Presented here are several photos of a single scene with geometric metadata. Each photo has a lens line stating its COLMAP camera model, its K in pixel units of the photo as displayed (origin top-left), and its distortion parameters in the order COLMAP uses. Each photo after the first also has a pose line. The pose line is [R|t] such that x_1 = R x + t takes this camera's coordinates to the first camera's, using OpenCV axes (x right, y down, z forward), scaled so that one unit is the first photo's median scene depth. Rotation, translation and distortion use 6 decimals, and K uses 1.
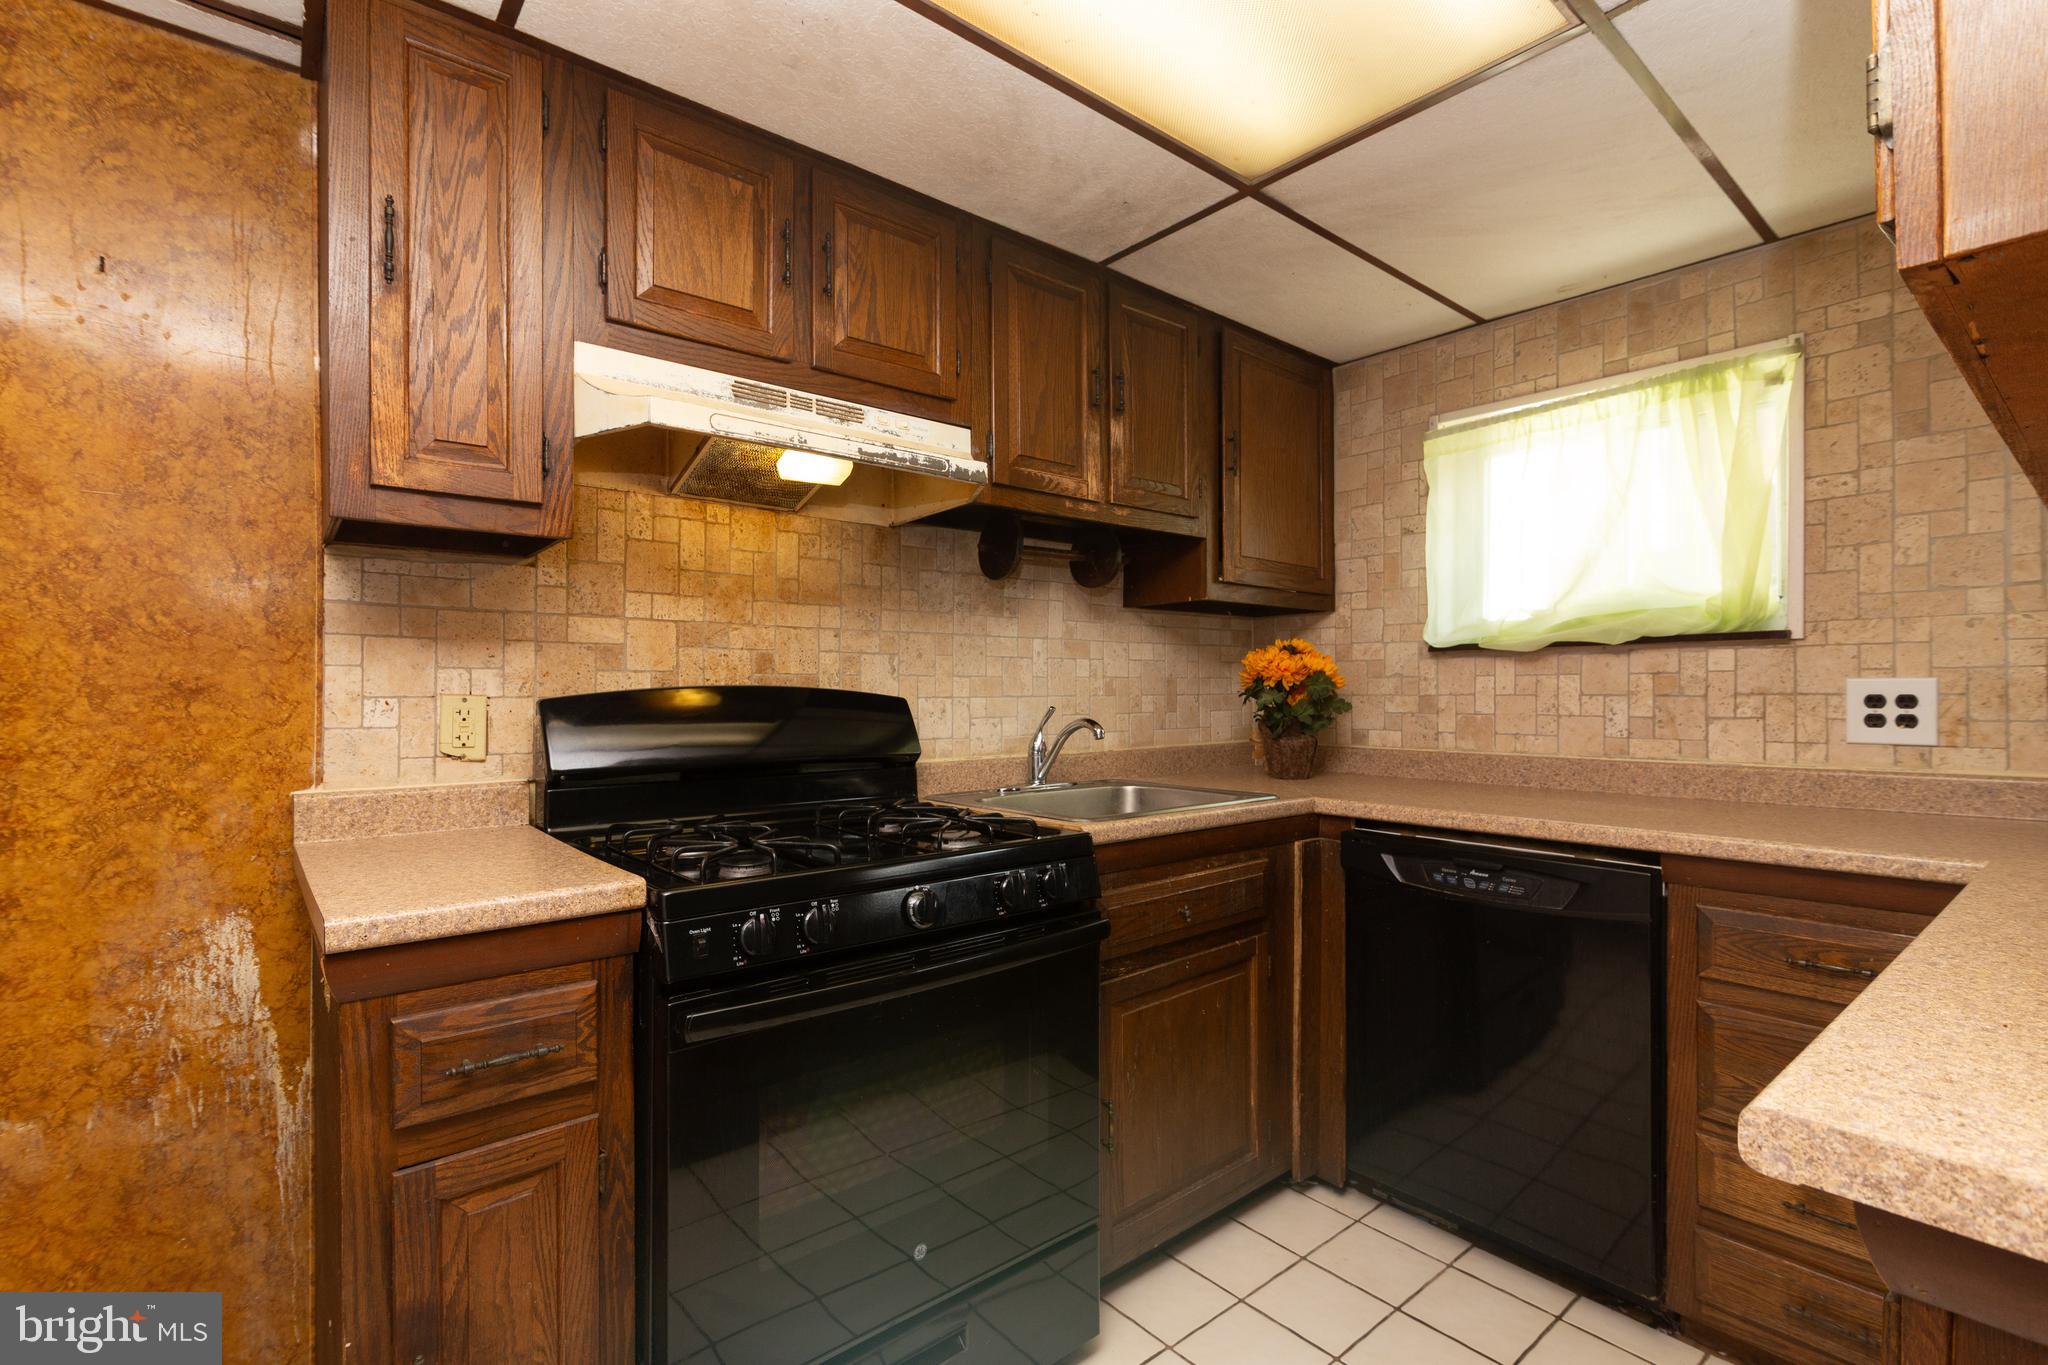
lens RADIAL K [[949.1, 0, 1014.0], [0, 949.1, 687.7], [0, 0, 1]] dist [0.001805, 0.000610]
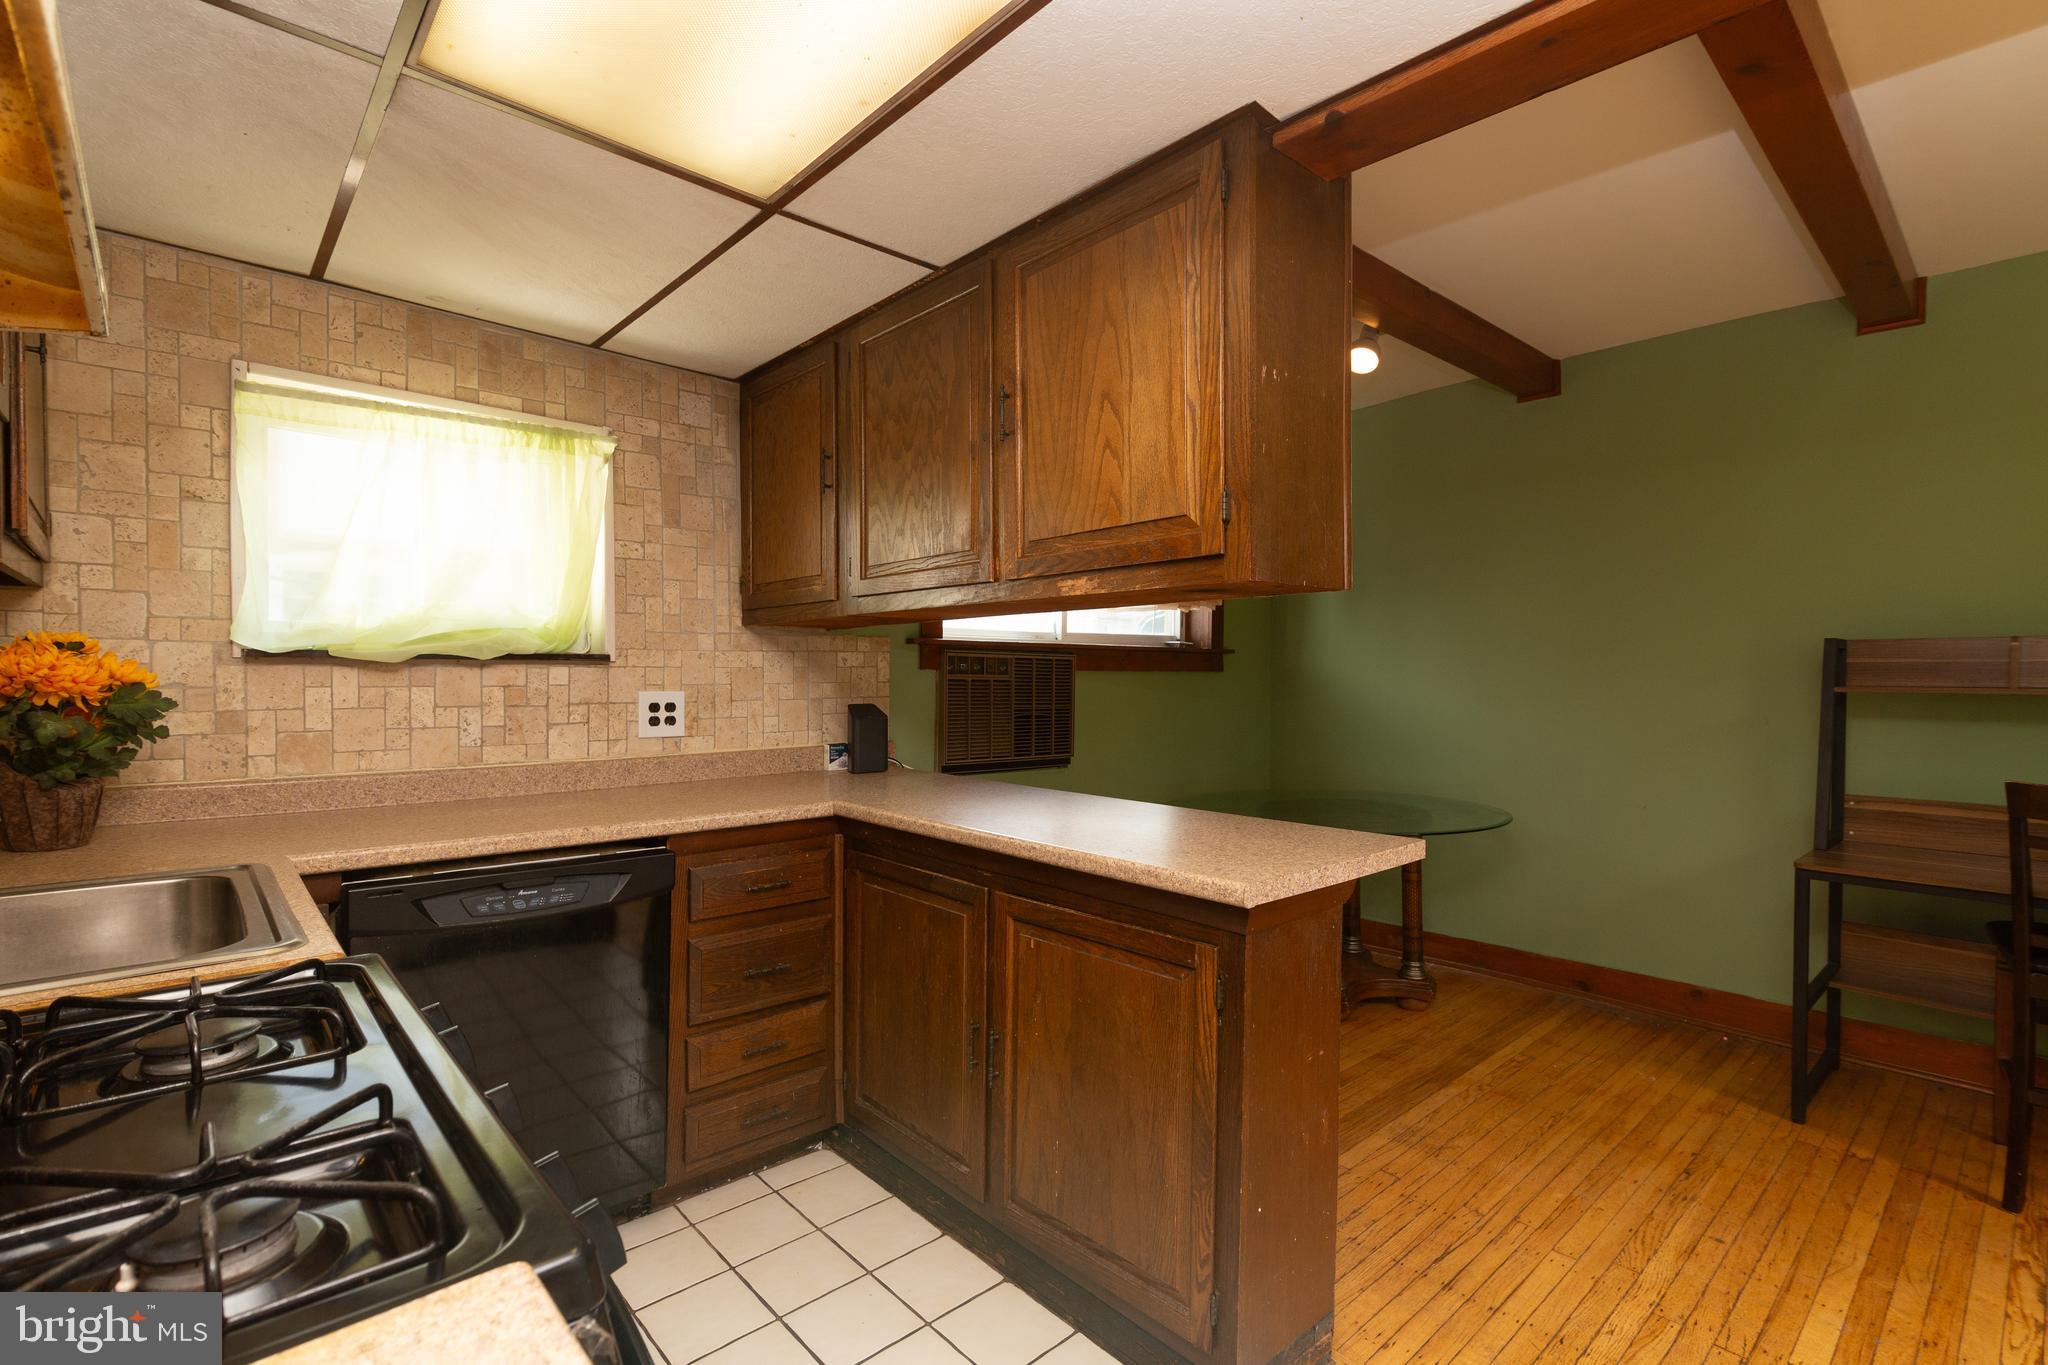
lens RADIAL K [[956.9, 0, 1047.5], [0, 956.9, 681.8], [0, 0, 1]] dist [-0.009694, 0.000794]
pose [[-0.089933, -0.010536, 0.995892, -0.544415], [-0.013974, 0.999859, 0.009316, -0.043591], [-0.995850, -0.013079, -0.090068, 0.516858]]
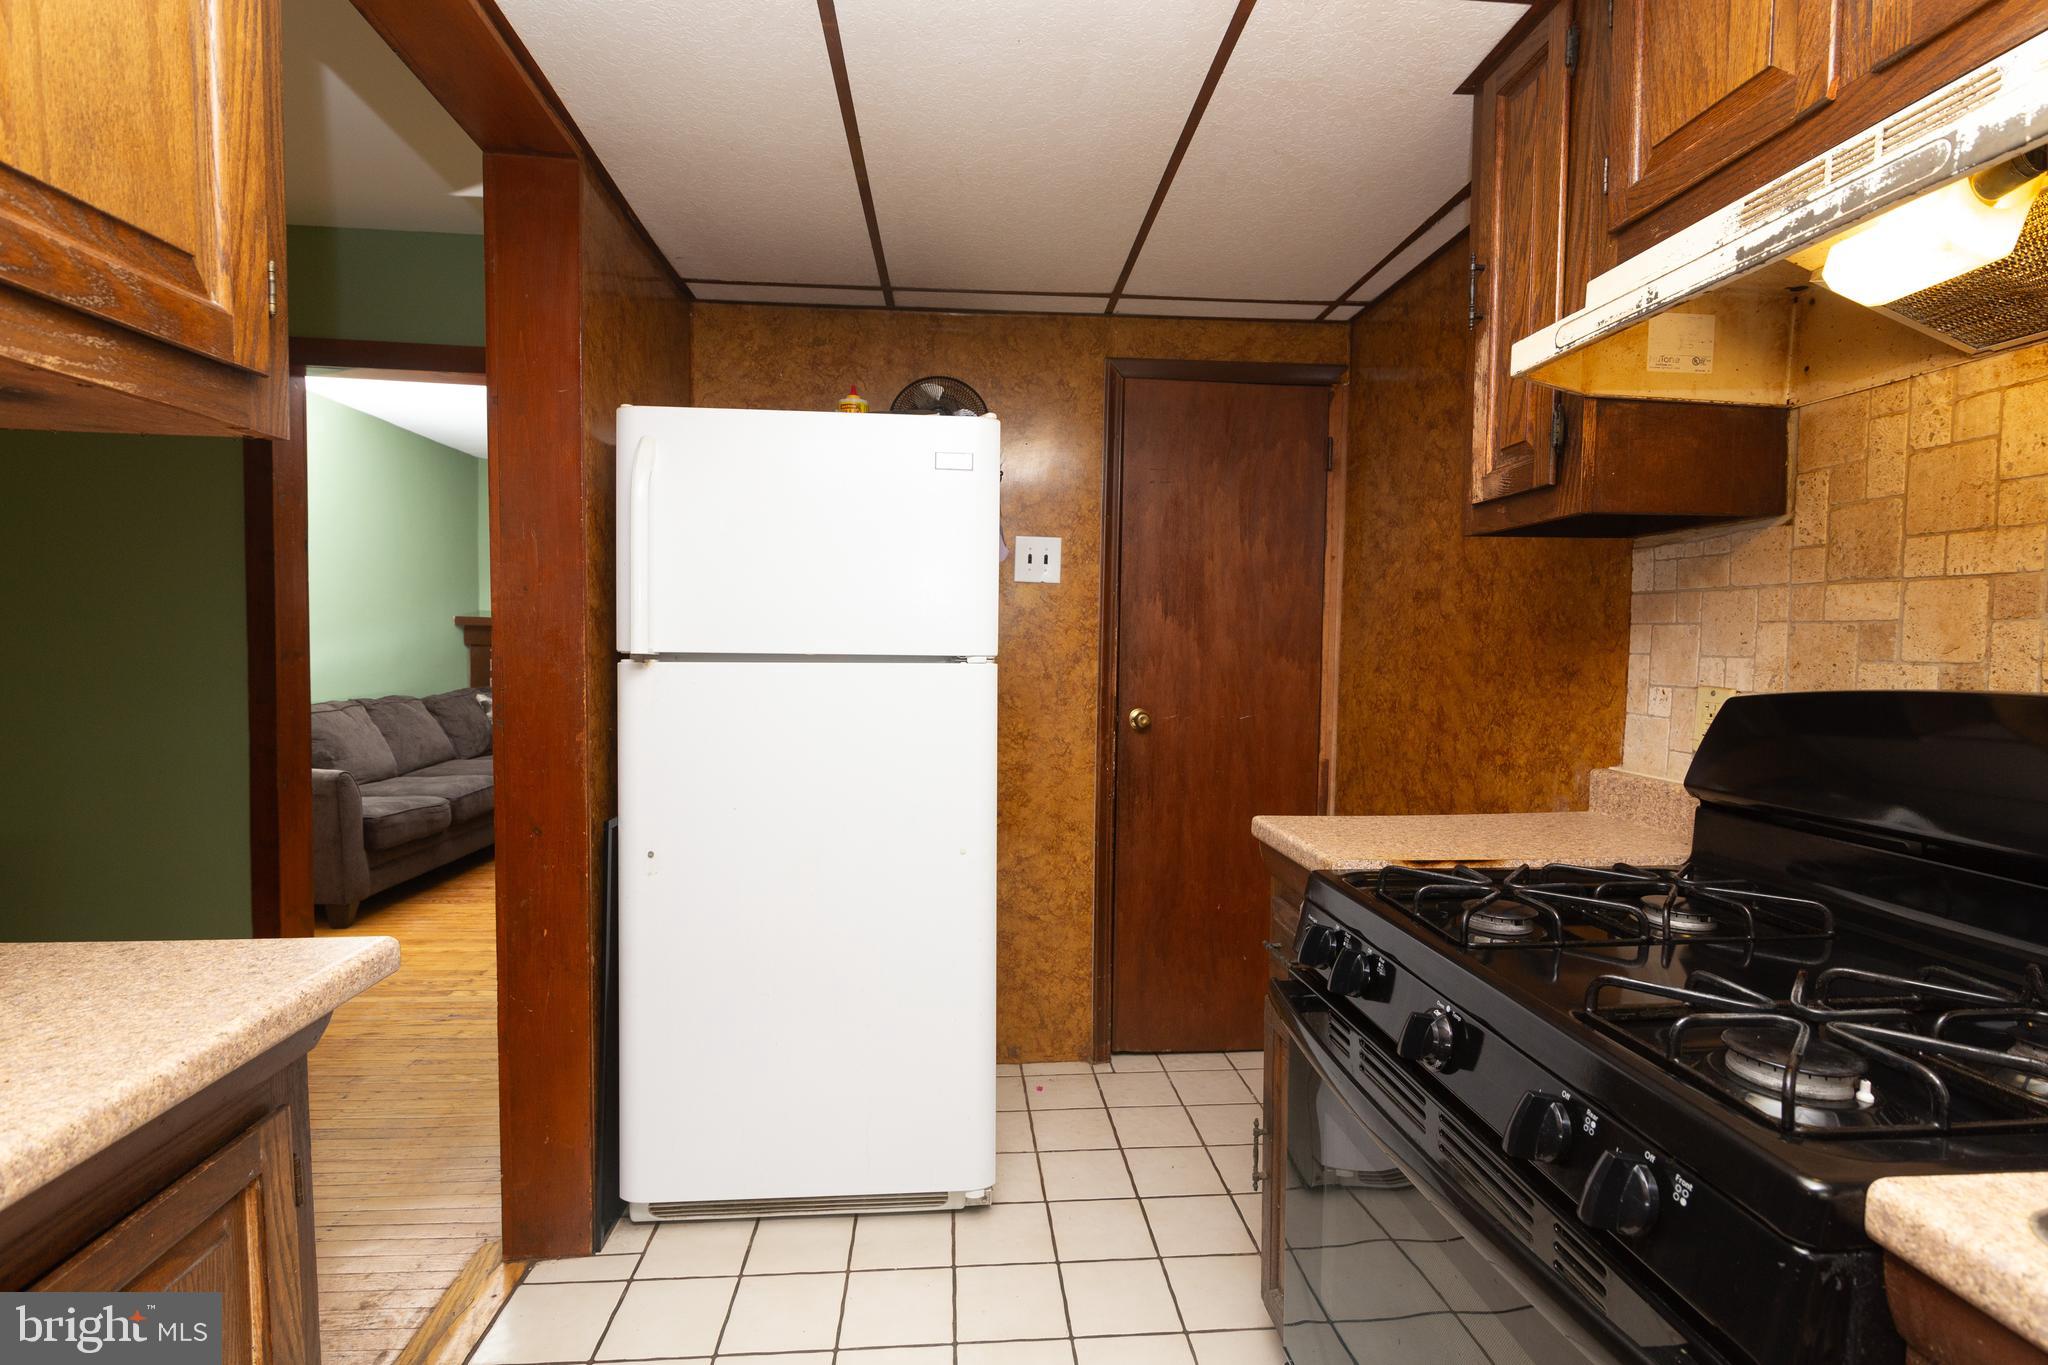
lens RADIAL K [[949.1, 0, 1014.0], [0, 949.1, 687.7], [0, 0, 1]] dist [0.001805, 0.000610]
pose [[-0.574679, 0.039593, -0.817420, 0.414391], [-0.001546, 0.998775, 0.049463, -0.028067], [0.818377, 0.029689, -0.573914, 0.793268]]
